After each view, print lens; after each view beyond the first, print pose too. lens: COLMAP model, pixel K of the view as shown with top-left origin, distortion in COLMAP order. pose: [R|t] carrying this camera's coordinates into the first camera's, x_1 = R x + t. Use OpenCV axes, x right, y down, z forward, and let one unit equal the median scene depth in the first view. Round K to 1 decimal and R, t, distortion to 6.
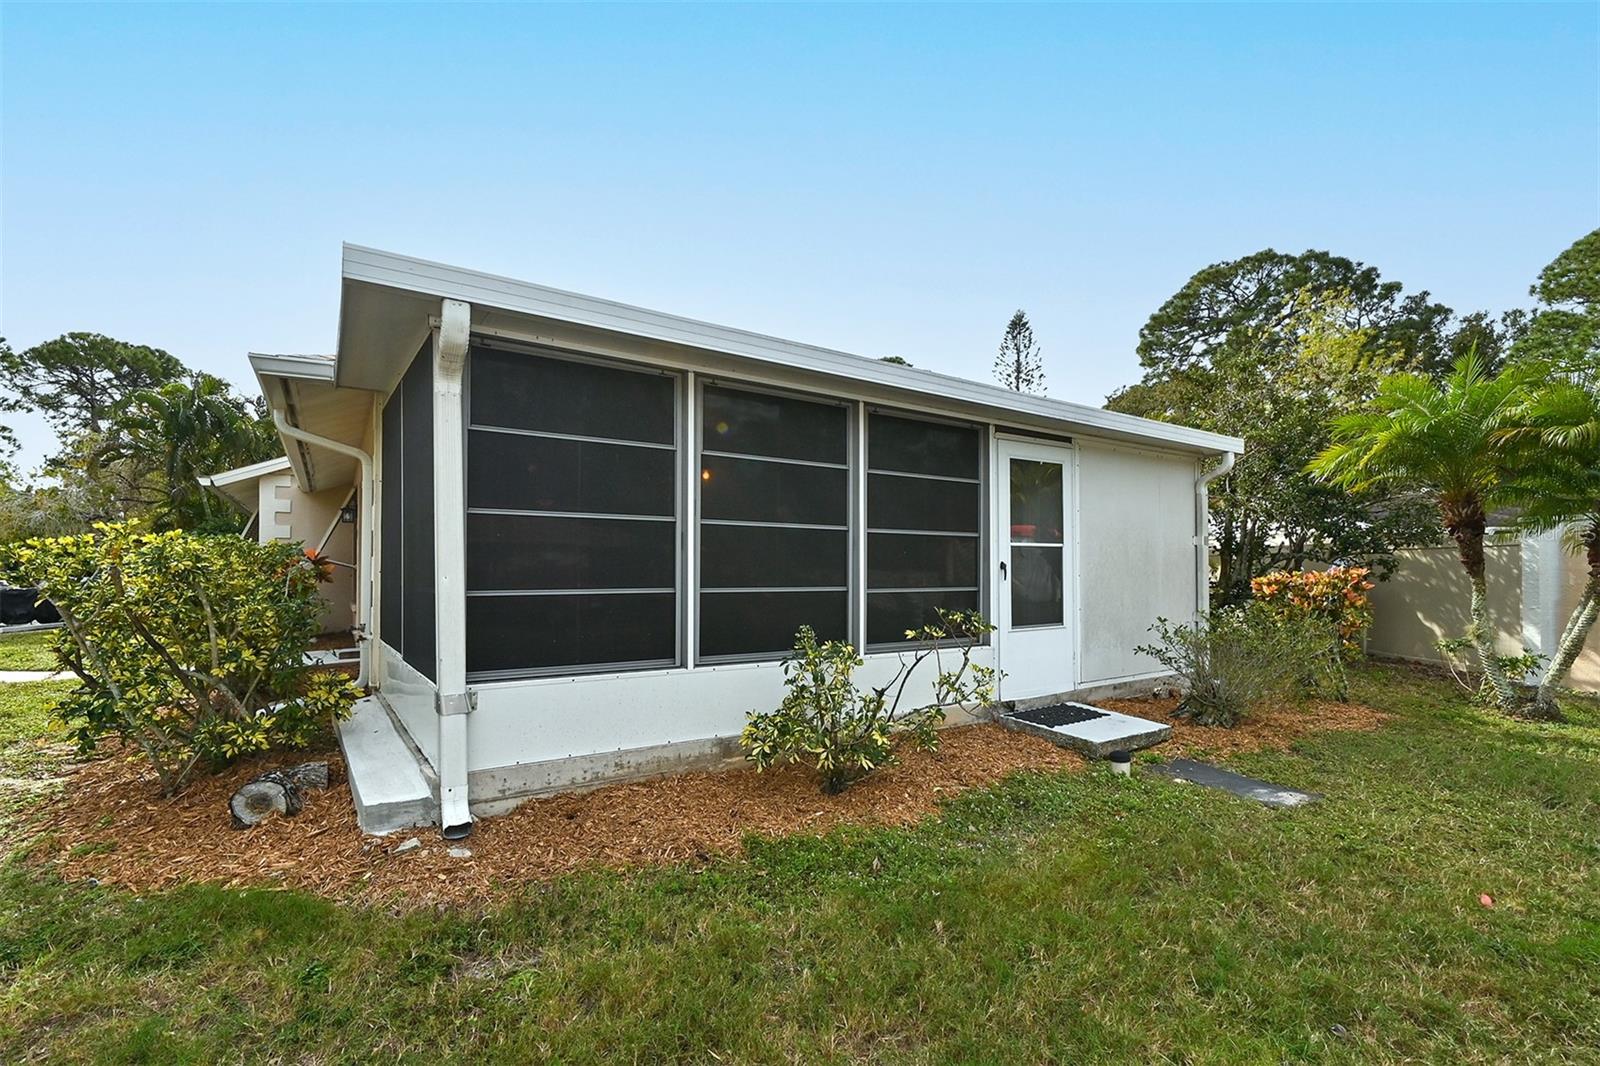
lens RADIAL K [[737.3, 0, 800.0], [0, 737.3, 533.0], [0, 0, 1]] dist [-0.000040, -0.000007]
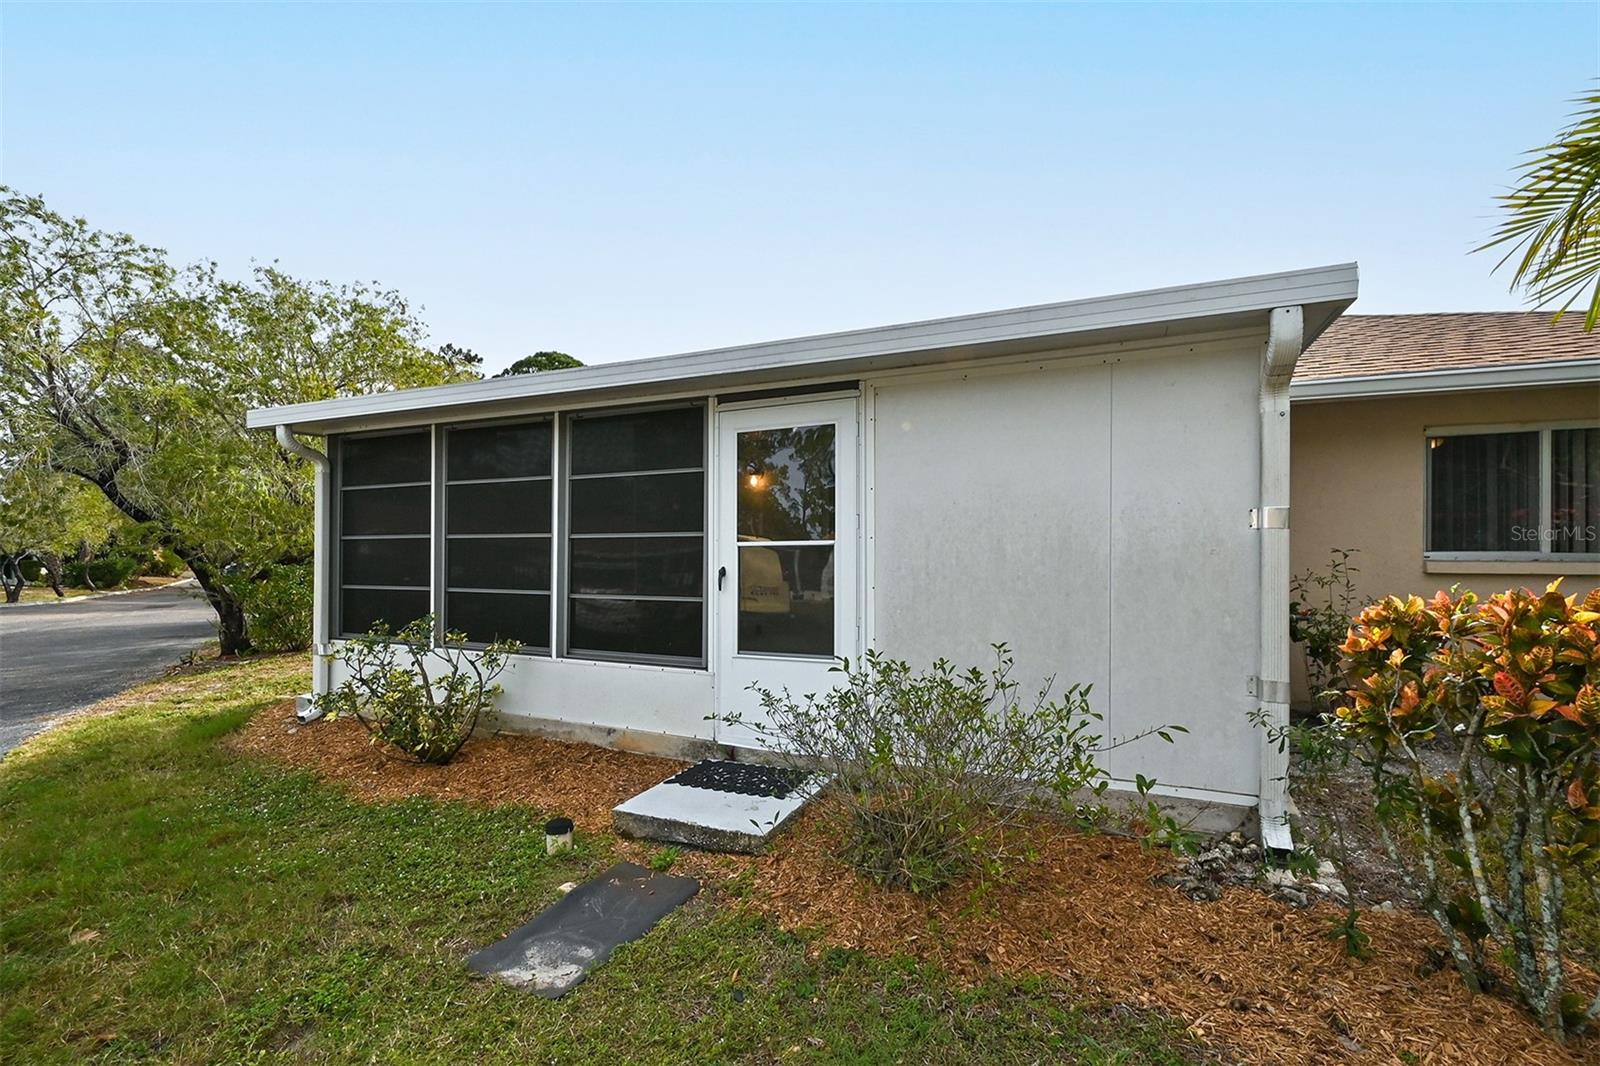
lens RADIAL K [[696.9, 0, 800.3], [0, 696.9, 542.0], [0, 0, 1]] dist [-0.000196, -0.000027]
pose [[0.522756, -0.038282, -0.851622, 0.945868], [0.028338, 0.999219, -0.027521, 0.035100], [0.852011, -0.009746, 0.523433, 0.677566]]
